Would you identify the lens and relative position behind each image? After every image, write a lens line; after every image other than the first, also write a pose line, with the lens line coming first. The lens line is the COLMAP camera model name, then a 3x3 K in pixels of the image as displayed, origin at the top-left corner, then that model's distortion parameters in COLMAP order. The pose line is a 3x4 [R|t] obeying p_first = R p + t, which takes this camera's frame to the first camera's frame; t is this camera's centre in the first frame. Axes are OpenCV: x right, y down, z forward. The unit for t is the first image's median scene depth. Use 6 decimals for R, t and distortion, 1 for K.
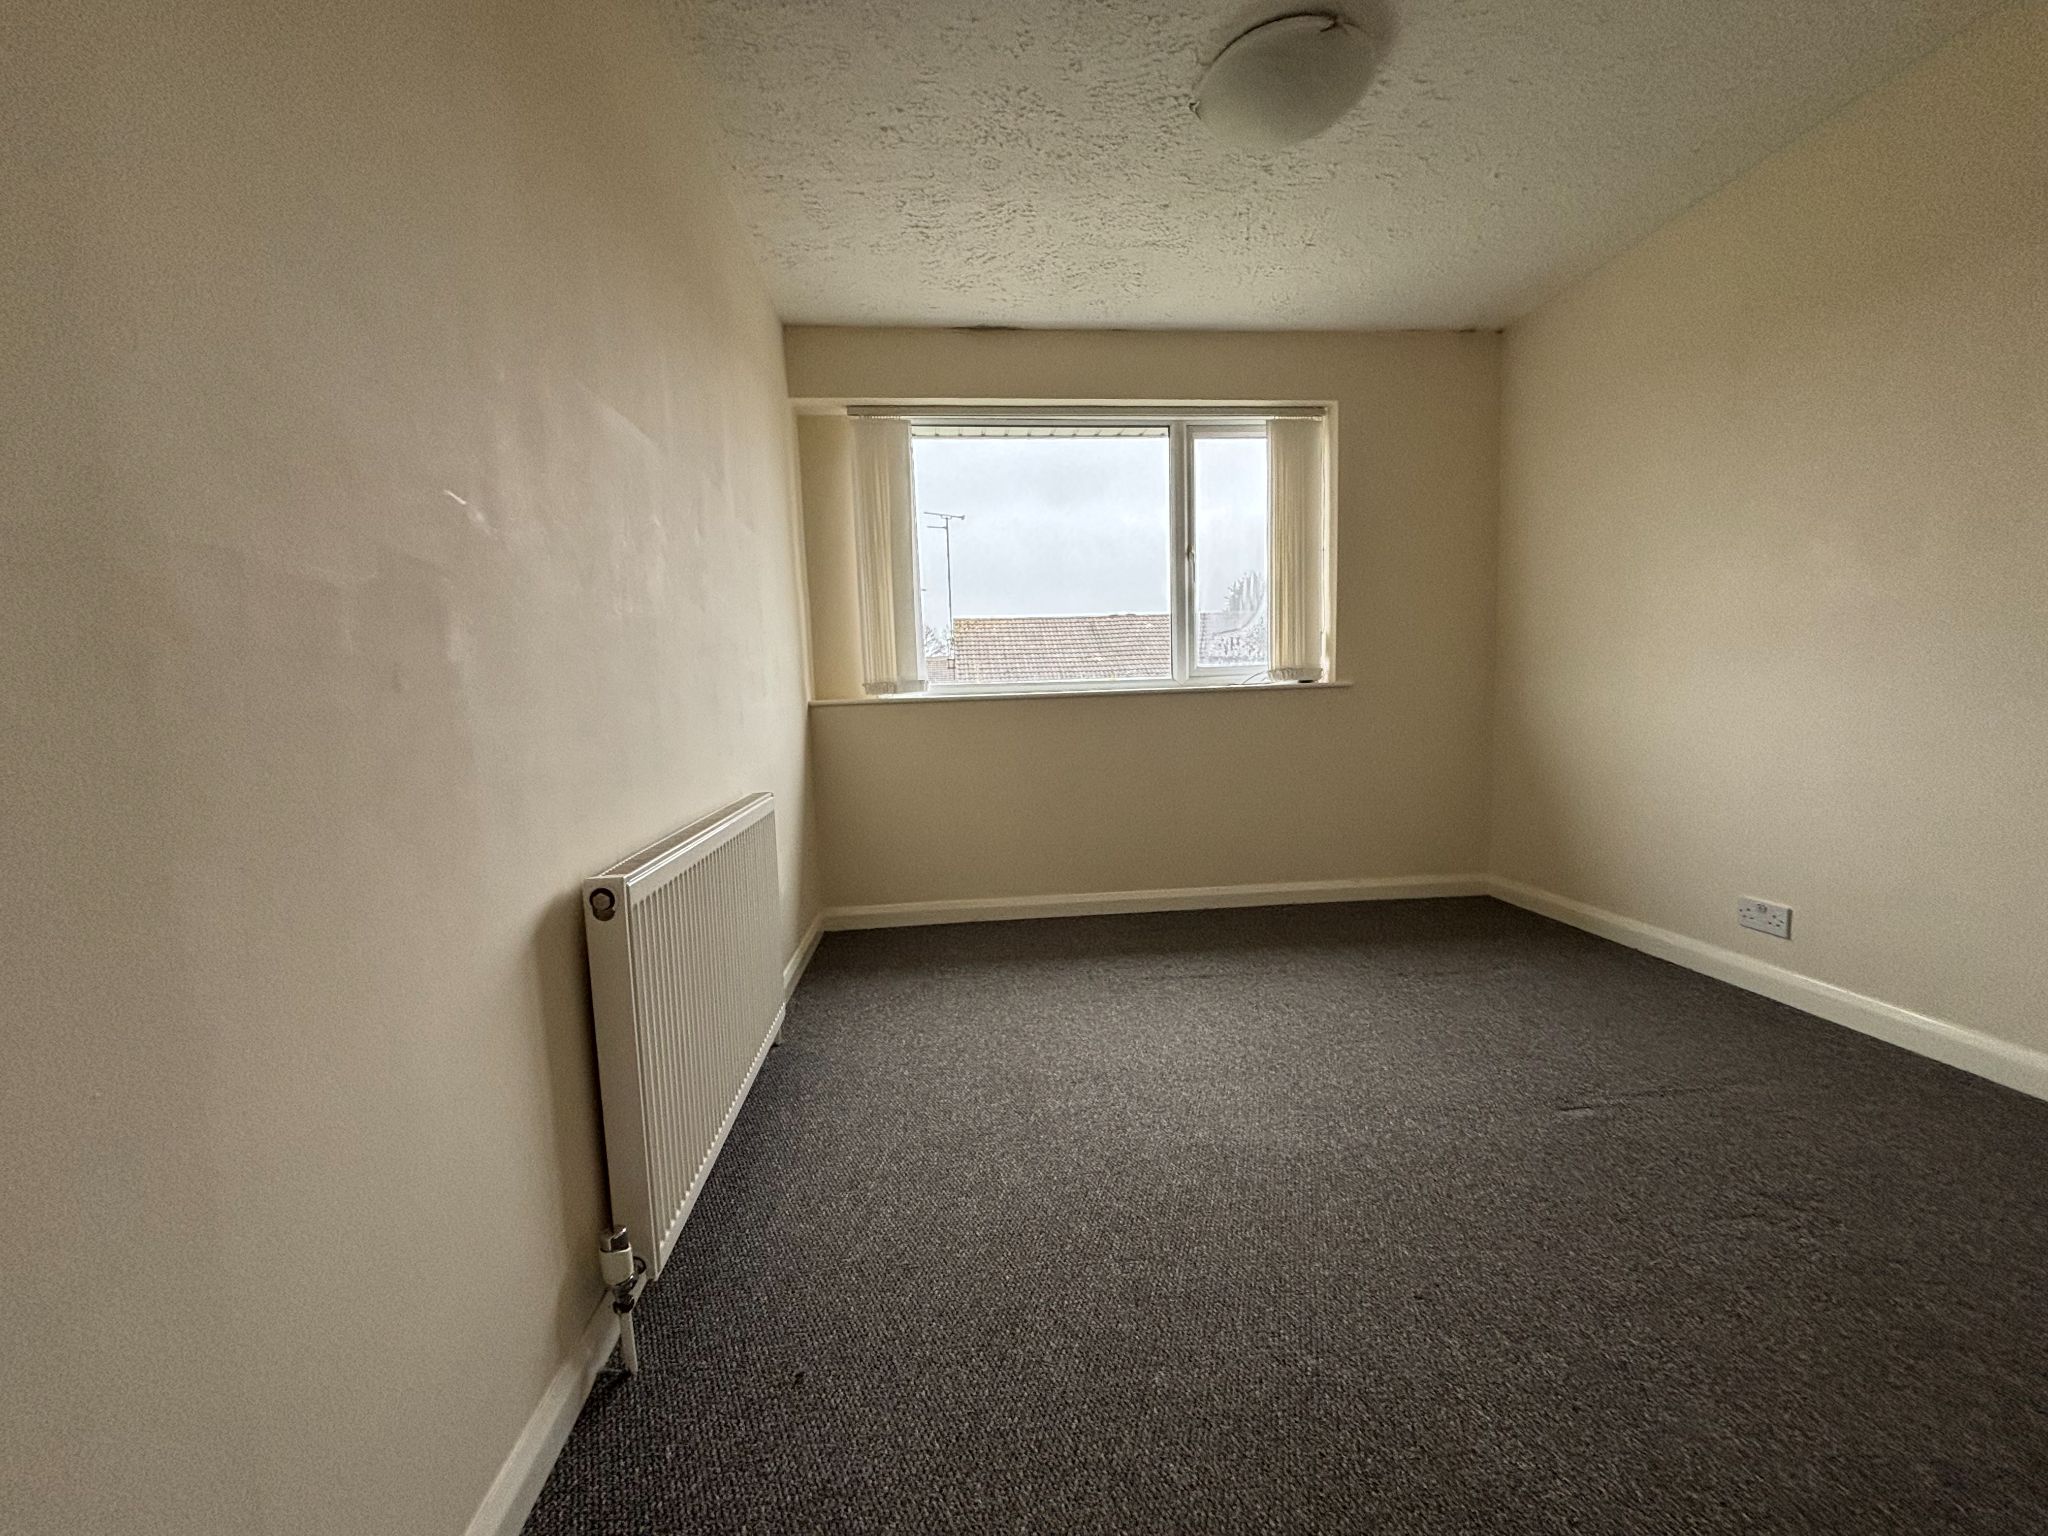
lens RADIAL K [[821.3, 0, 1022.5], [0, 821.3, 775.8], [0, 0, 1]] dist [0.000150, 0.000350]
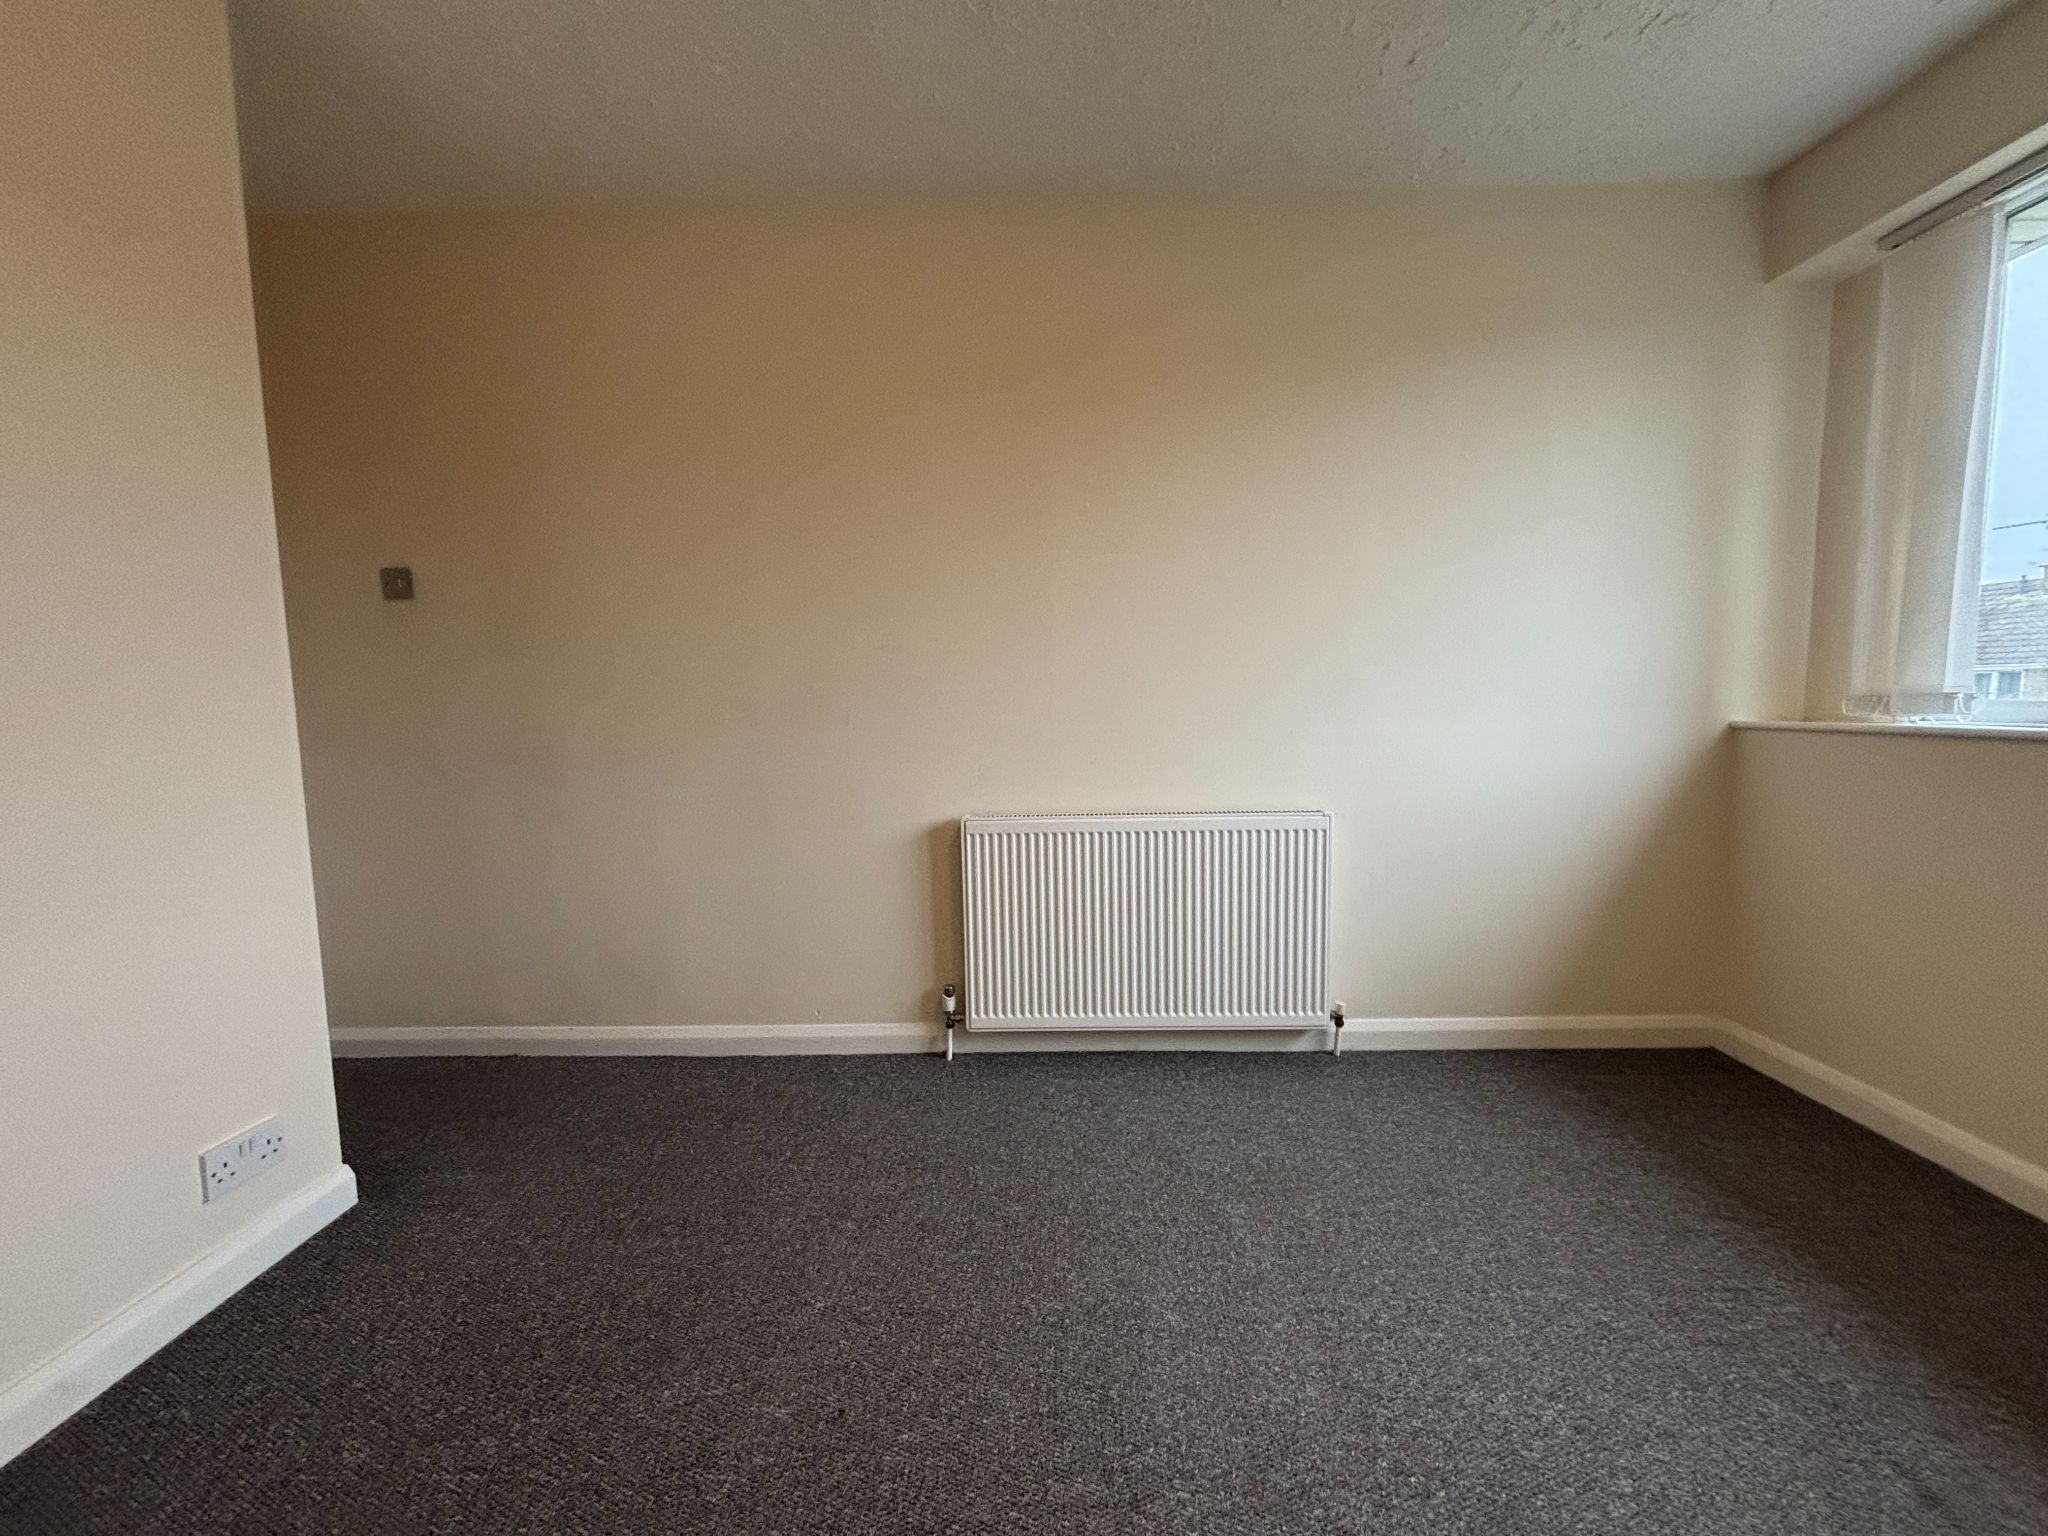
lens RADIAL K [[821.3, 0, 1030.2], [0, 821.3, 783.2], [0, 0, 1]] dist [0.000150, 0.000350]
pose [[-0.109338, 0.139686, -0.984141, 0.498586], [-0.083154, 0.985321, 0.149092, -0.092631], [0.990520, 0.098136, -0.096117, 0.477616]]
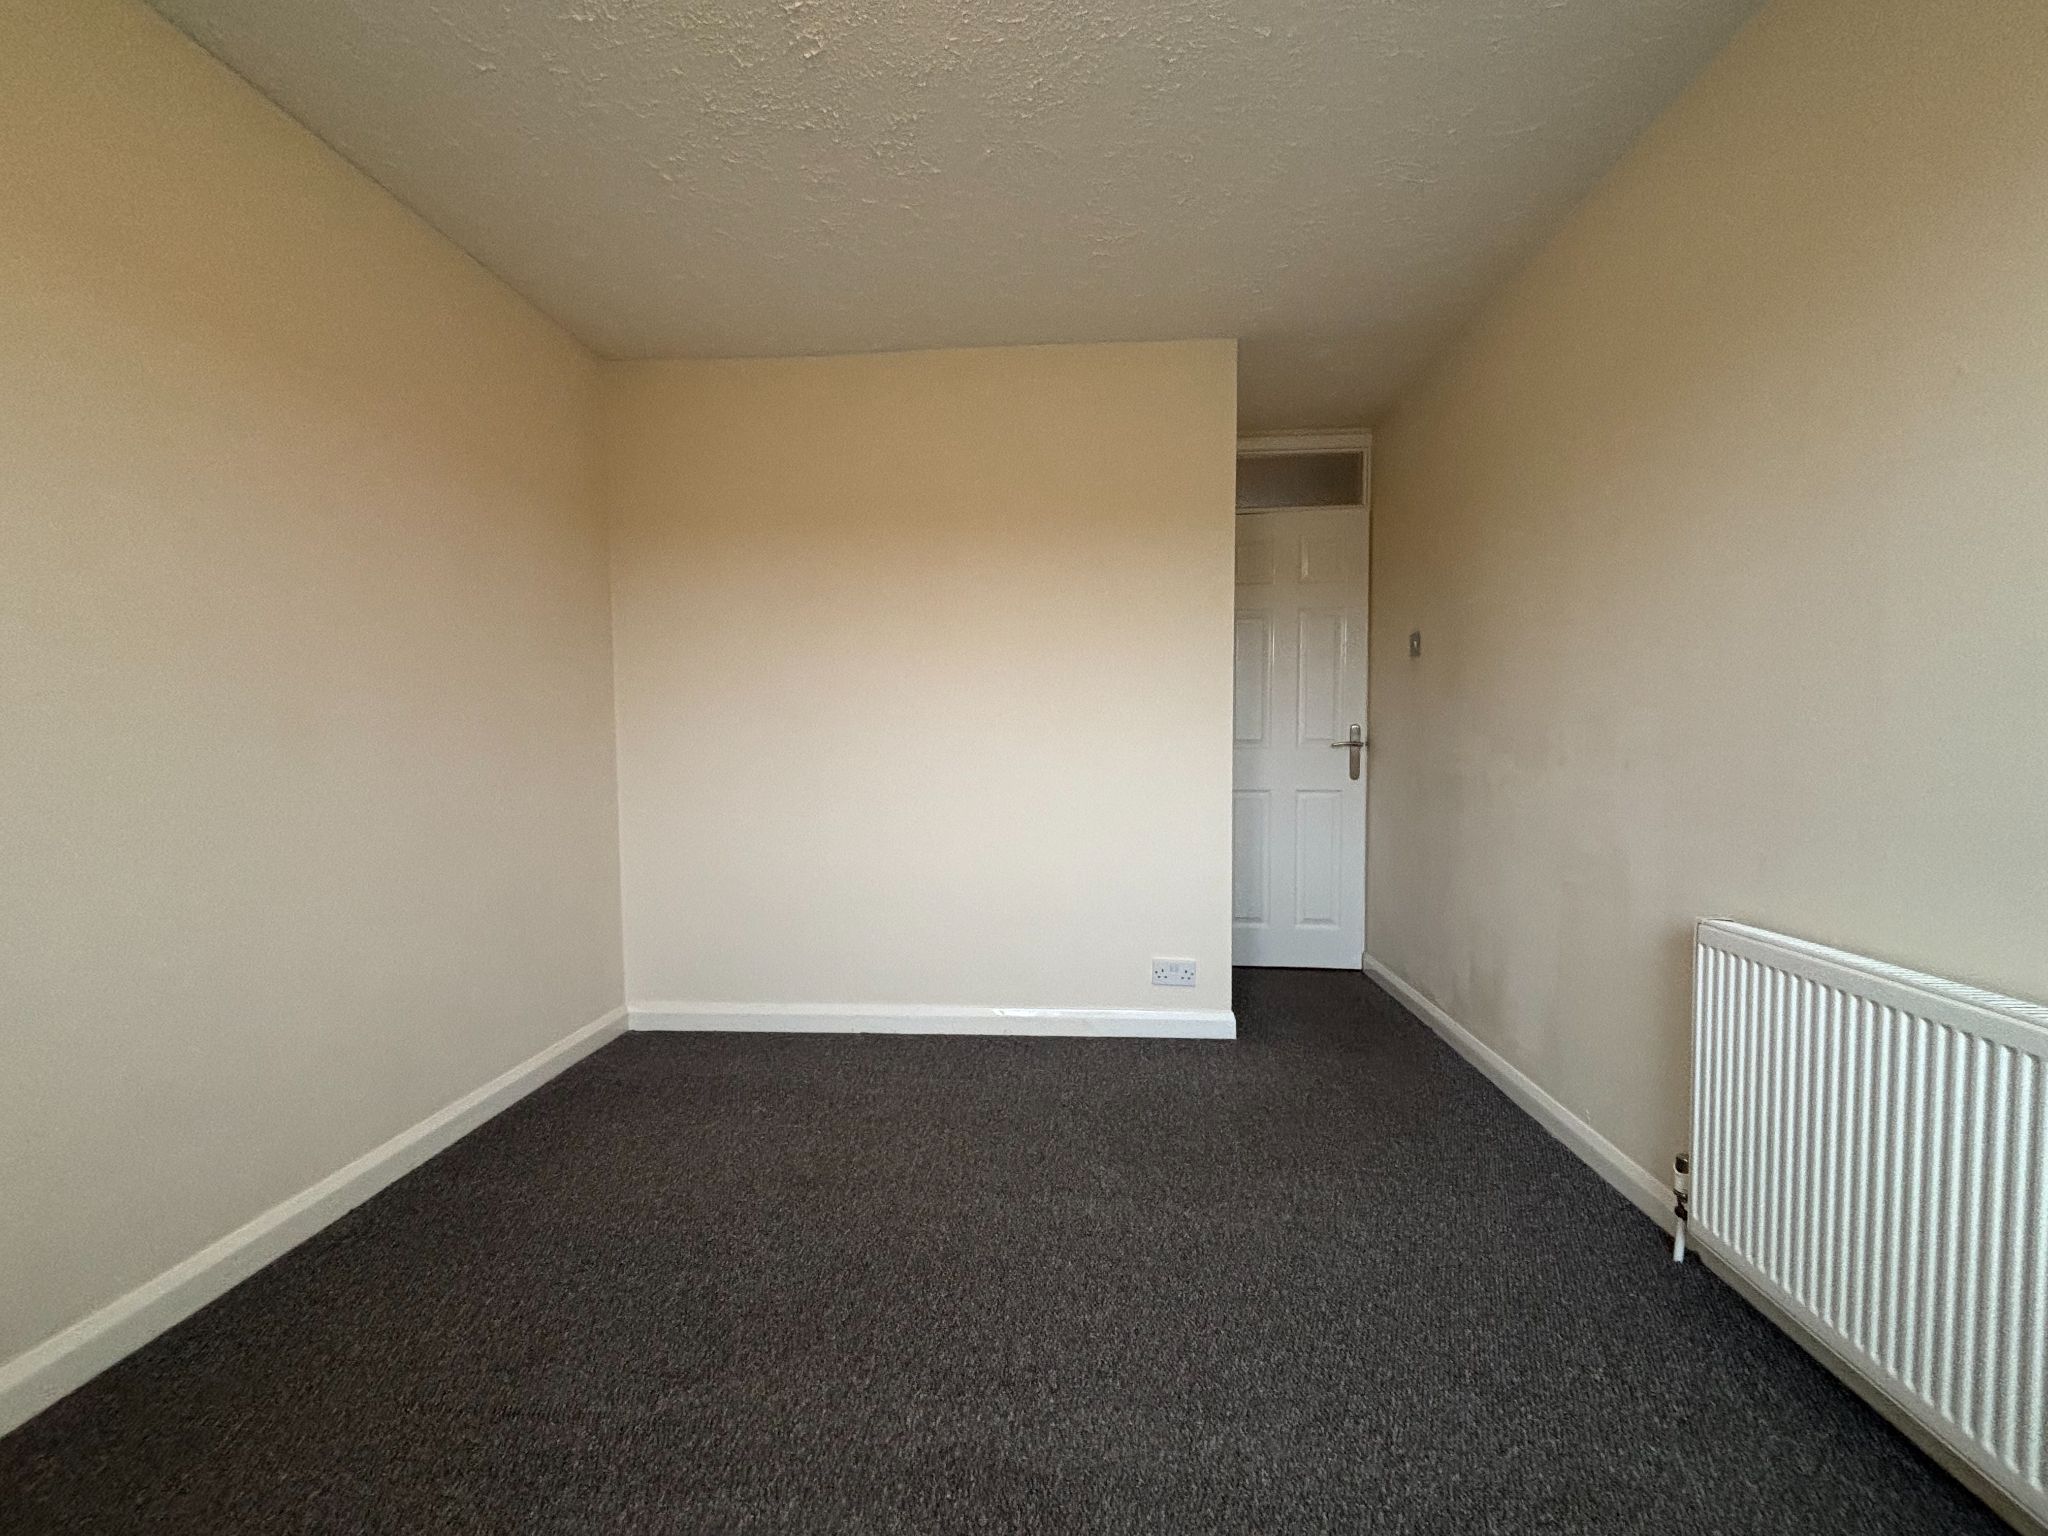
lens RADIAL K [[821.3, 0, 1021.7], [0, 821.3, 767.5], [0, 0, 1]] dist [0.000150, 0.000350]
pose [[-0.985257, 0.036070, 0.167238, 0.127400], [0.059431, 0.988806, 0.136859, -0.128517], [-0.160429, 0.144780, -0.976371, 0.871045]]
